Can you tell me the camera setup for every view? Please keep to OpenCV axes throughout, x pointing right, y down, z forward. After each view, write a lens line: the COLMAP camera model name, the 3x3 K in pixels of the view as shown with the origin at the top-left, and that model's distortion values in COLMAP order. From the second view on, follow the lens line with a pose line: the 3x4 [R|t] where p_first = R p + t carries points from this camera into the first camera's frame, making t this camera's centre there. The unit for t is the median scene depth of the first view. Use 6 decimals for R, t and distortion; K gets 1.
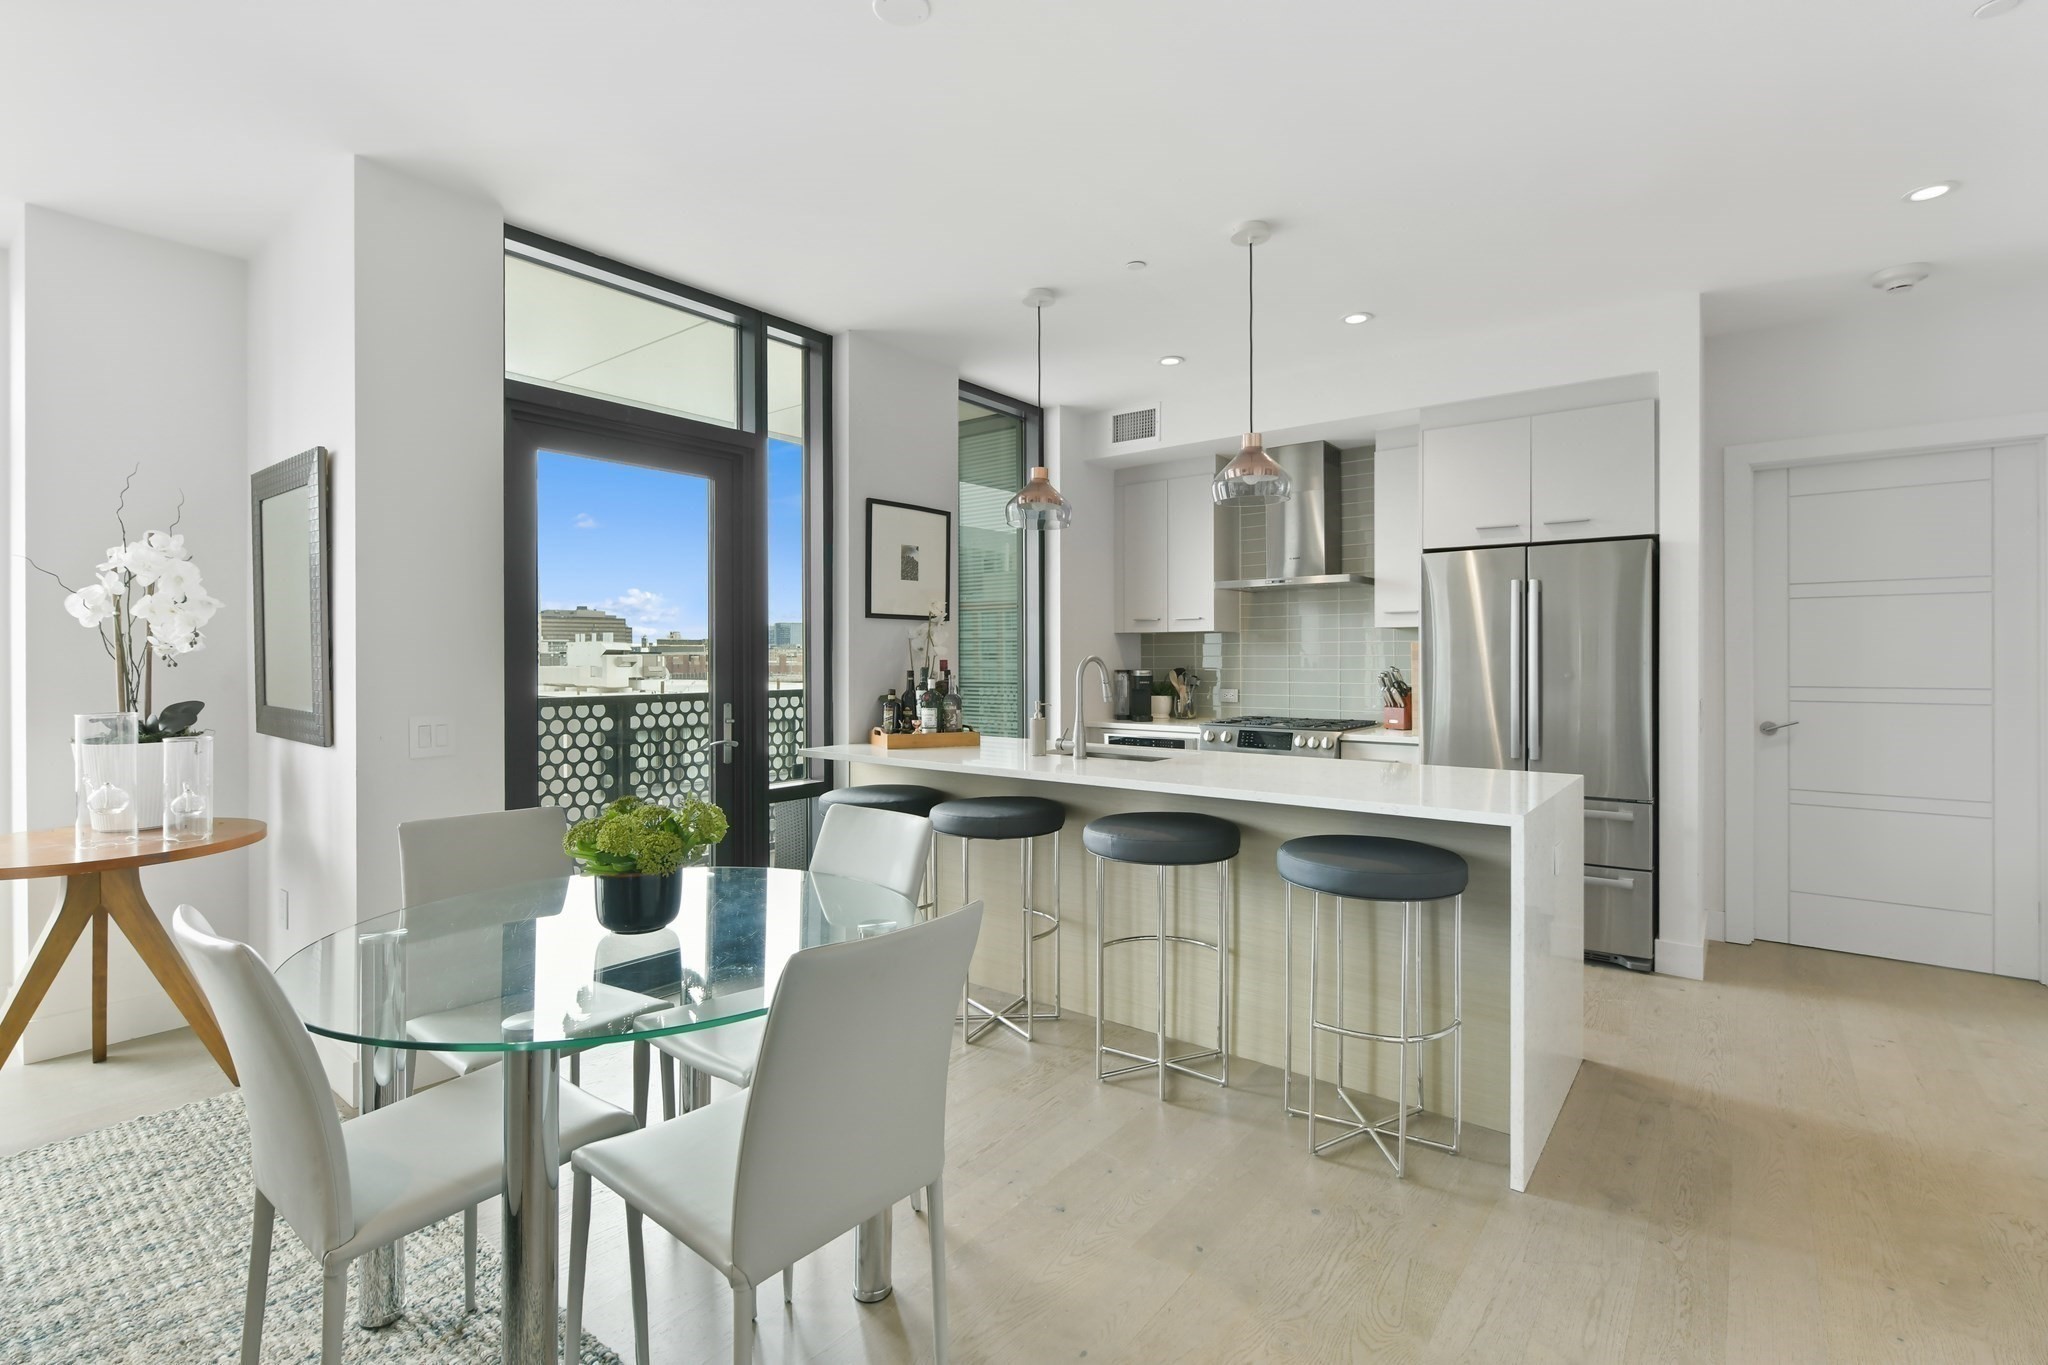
lens RADIAL K [[937.5, 0, 1028.0], [0, 937.5, 662.0], [0, 0, 1]] dist [-0.001474, -0.000220]
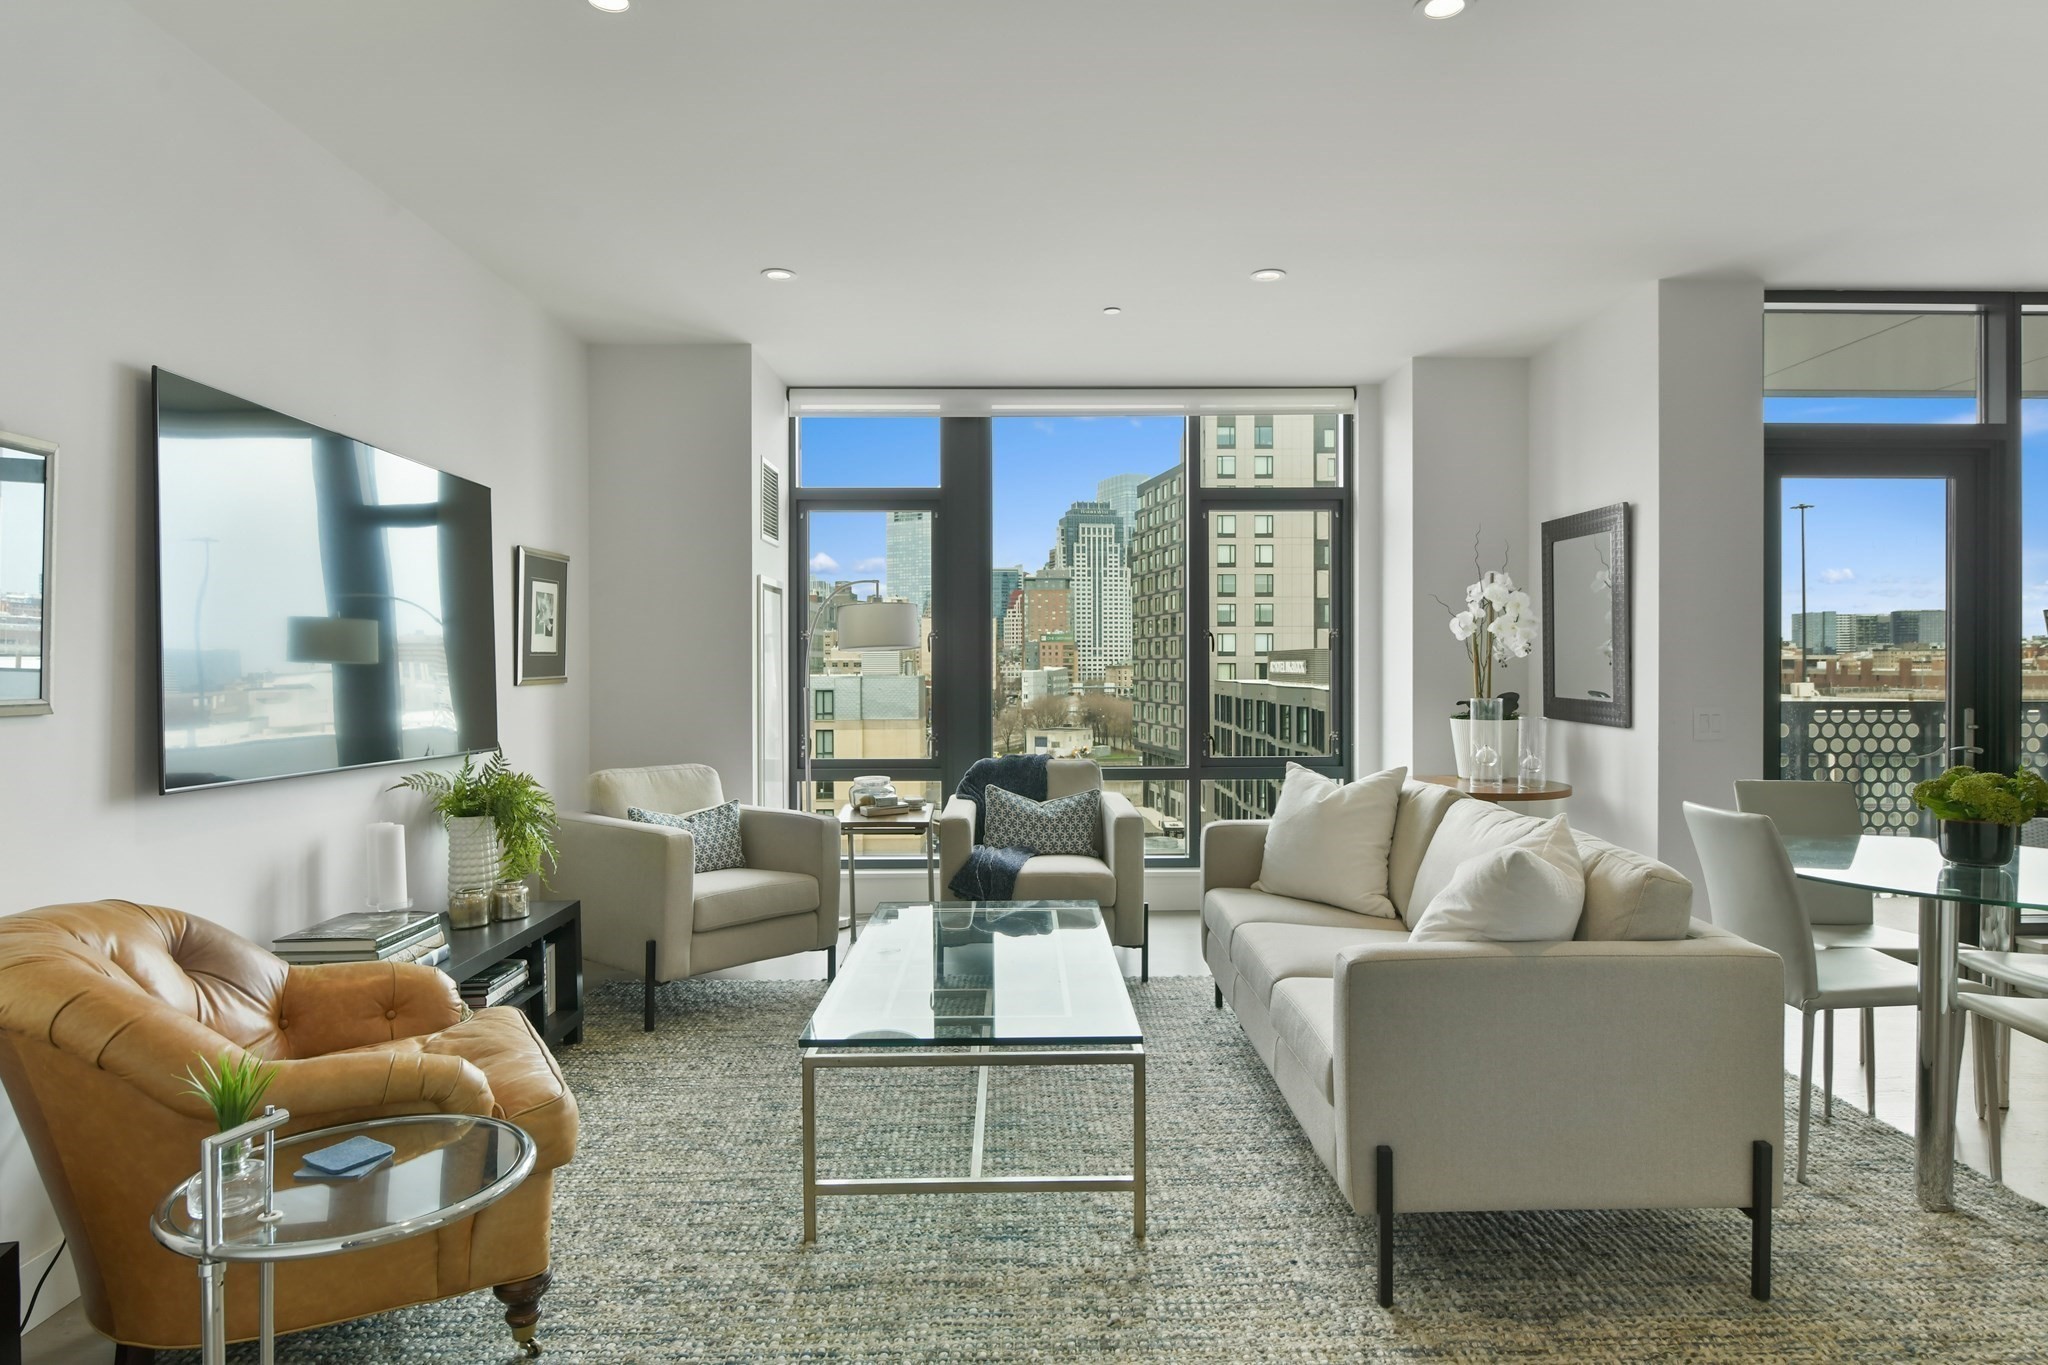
lens RADIAL K [[1181.7, 0, 1029.9], [0, 1181.7, 673.8], [0, 0, 1]] dist [-0.007115, -0.002841]
pose [[0.622765, 0.008487, -0.782363, 0.021557], [-0.004578, 0.999964, 0.007203, 0.003989], [0.782396, -0.000904, 0.622781, -0.471976]]
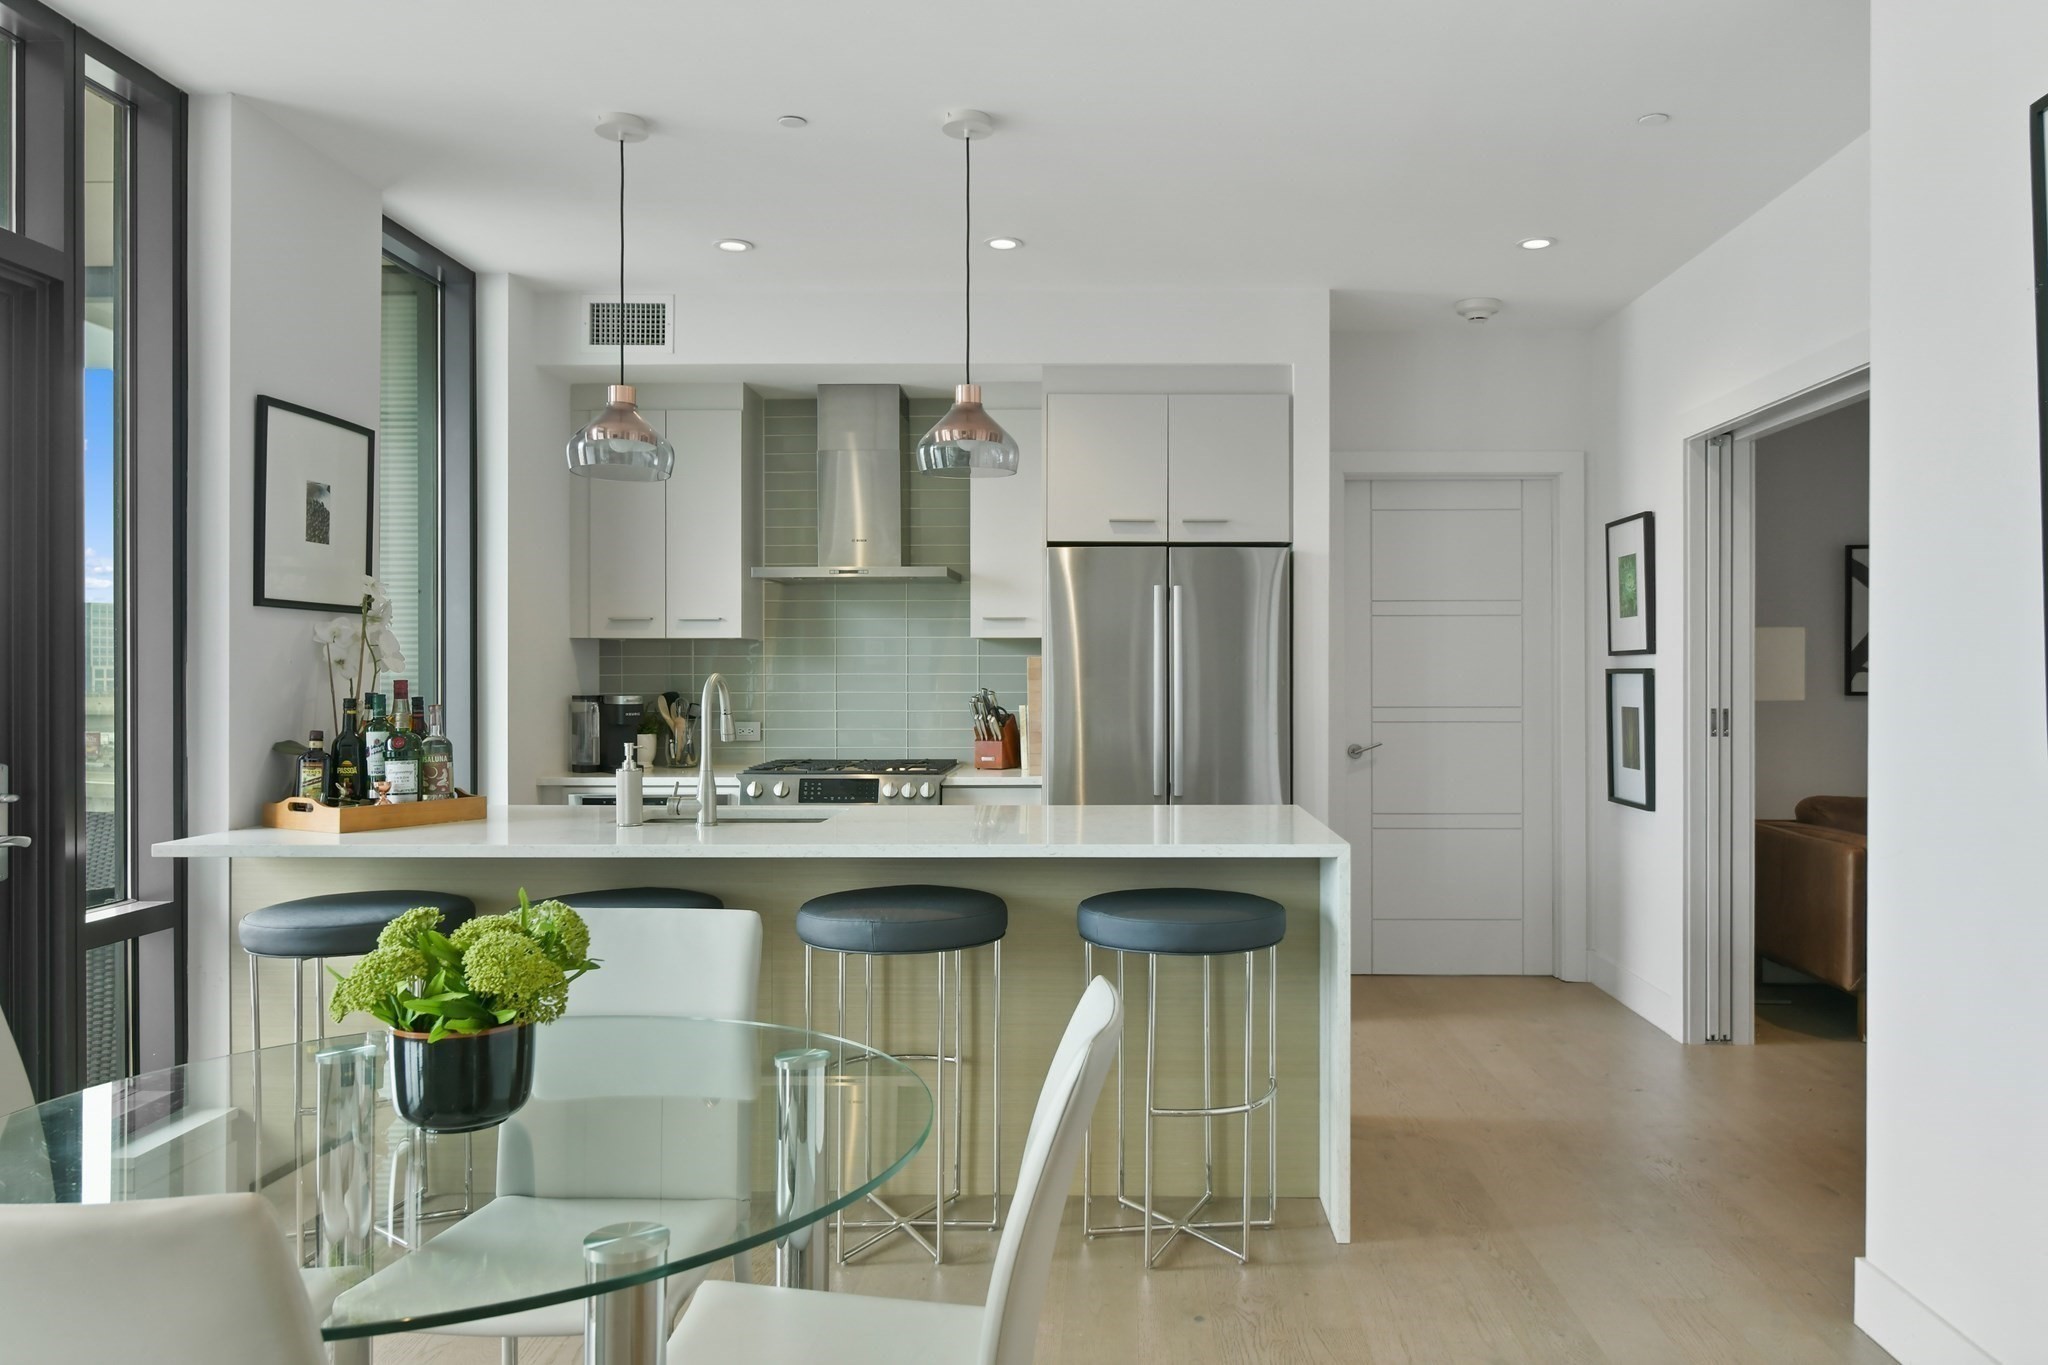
lens RADIAL K [[1421.9, 0, 1111.7], [0, 1421.9, 678.6], [0, 0, 1]] dist [0.000017, 0.002381]
pose [[0.792921, -0.000065, 0.609324, -0.289417], [0.001768, 0.999996, -0.002194, -0.000384], [-0.609321, 0.002817, 0.792918, 0.003532]]
